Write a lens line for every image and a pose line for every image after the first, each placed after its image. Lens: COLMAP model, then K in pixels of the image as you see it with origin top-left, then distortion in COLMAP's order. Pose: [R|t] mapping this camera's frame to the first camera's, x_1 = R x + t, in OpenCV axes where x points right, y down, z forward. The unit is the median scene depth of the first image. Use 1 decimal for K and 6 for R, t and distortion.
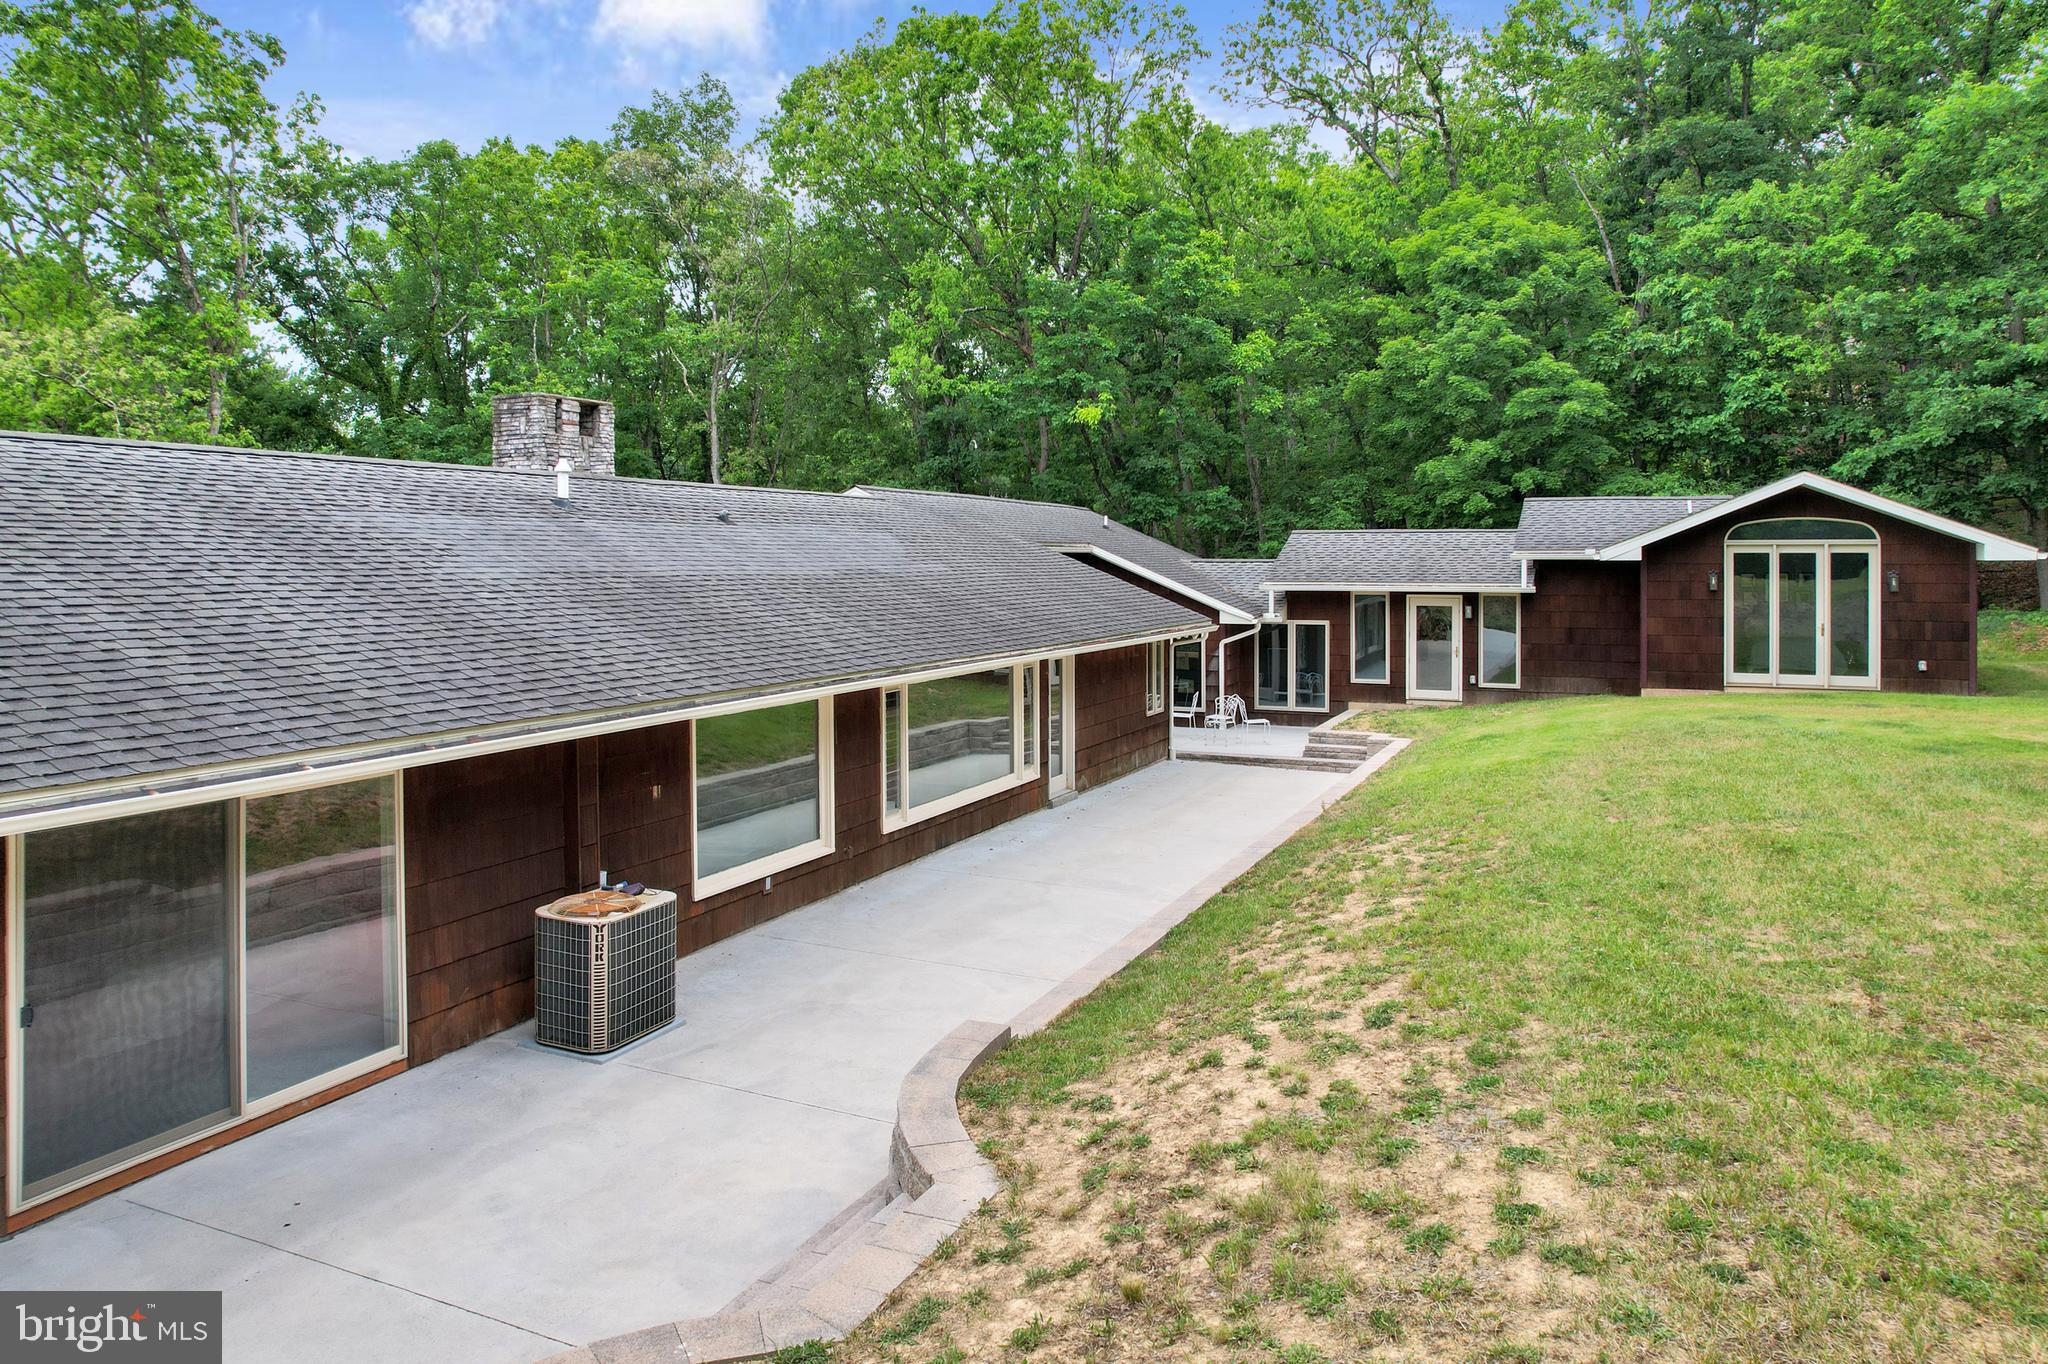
lens RADIAL K [[1335.7, 0, 1010.0], [0, 1335.7, 558.3], [0, 0, 1]] dist [-0.073851, 0.066974]
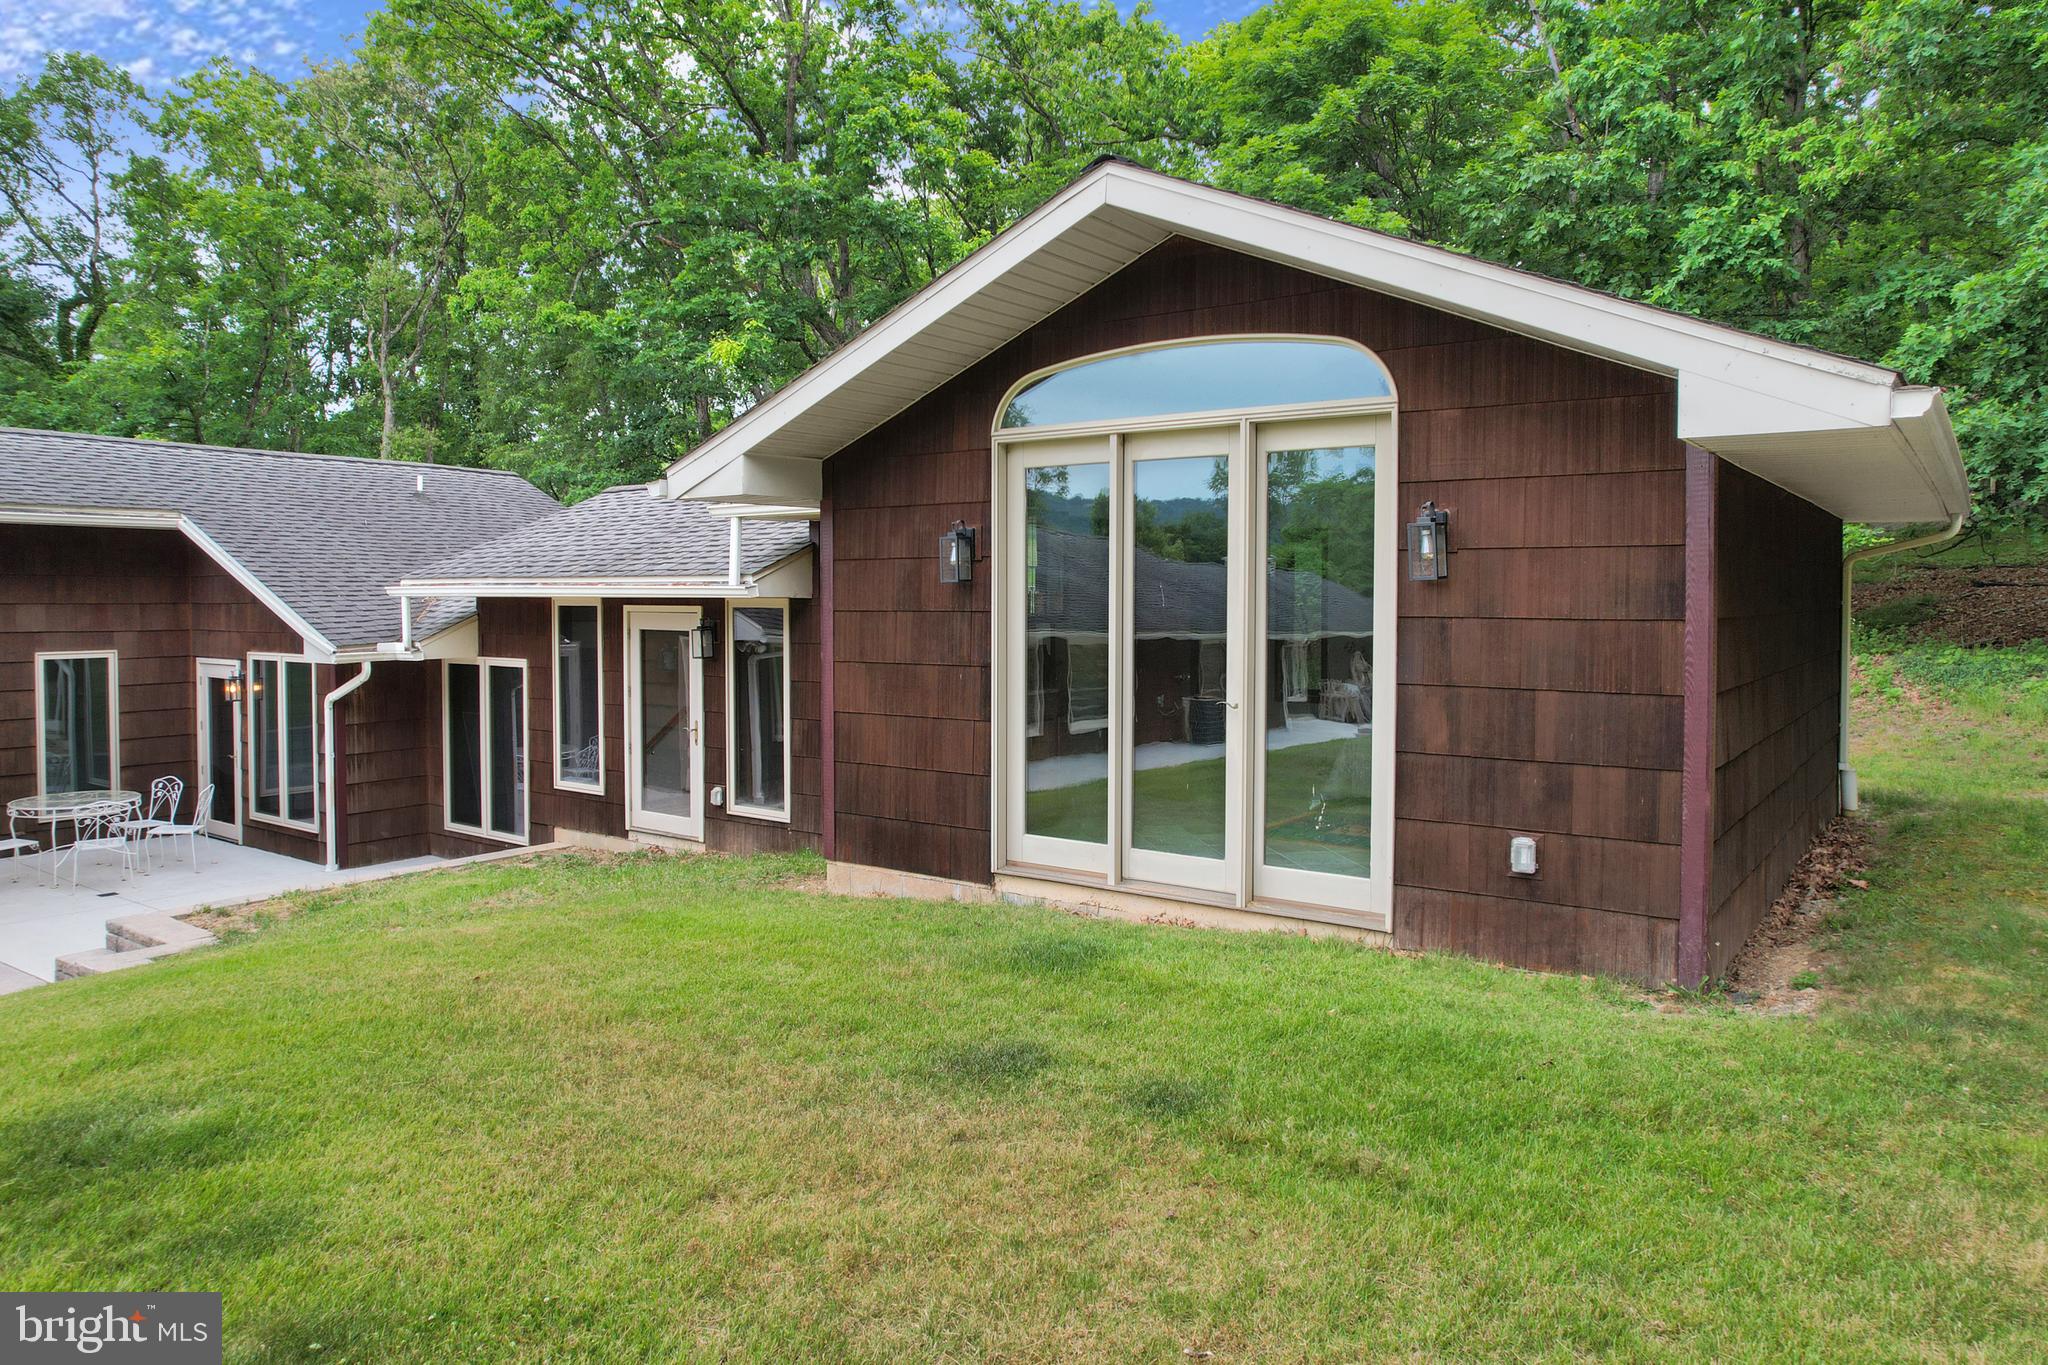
lens RADIAL K [[1335.7, 0, 1016.8], [0, 1335.7, 604.1], [0, 0, 1]] dist [-0.073851, 0.066974]
pose [[0.979547, 0.007846, -0.201064, 0.451343], [-0.007631, 0.999969, 0.001845, 0.021585], [0.201072, -0.000273, 0.979576, 0.494302]]
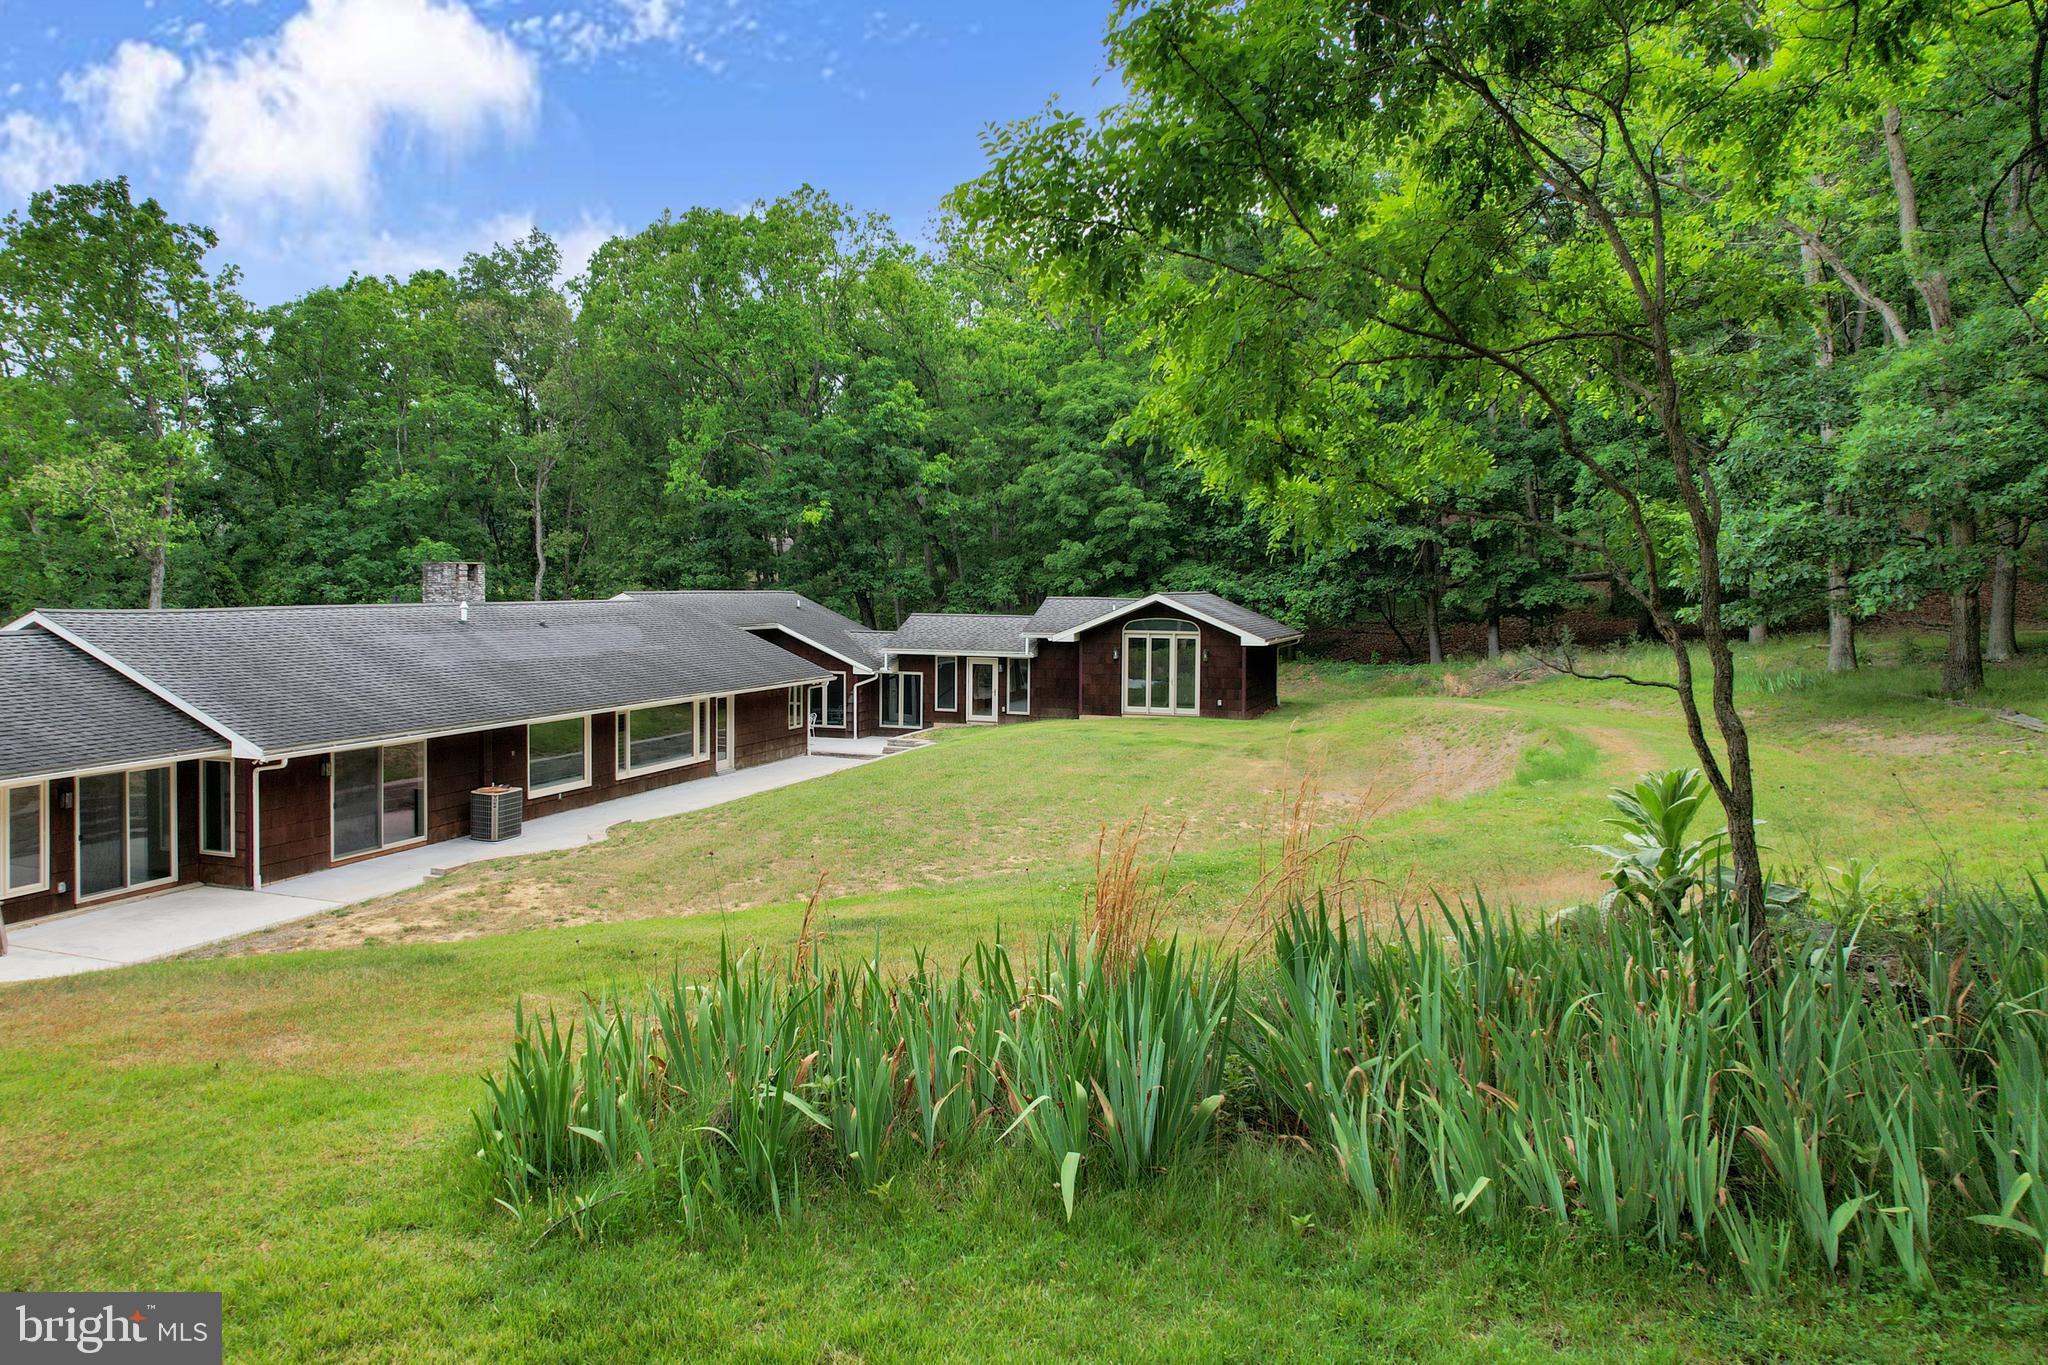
lens RADIAL K [[1431.2, 0, 940.8], [0, 1431.2, 576.1], [0, 0, 1]] dist [-0.055831, 0.024249]
pose [[0.998389, 0.007573, 0.056241, 0.143810], [-0.007543, 0.999971, -0.000741, -0.060342], [-0.056245, 0.000316, 0.998417, -0.645078]]
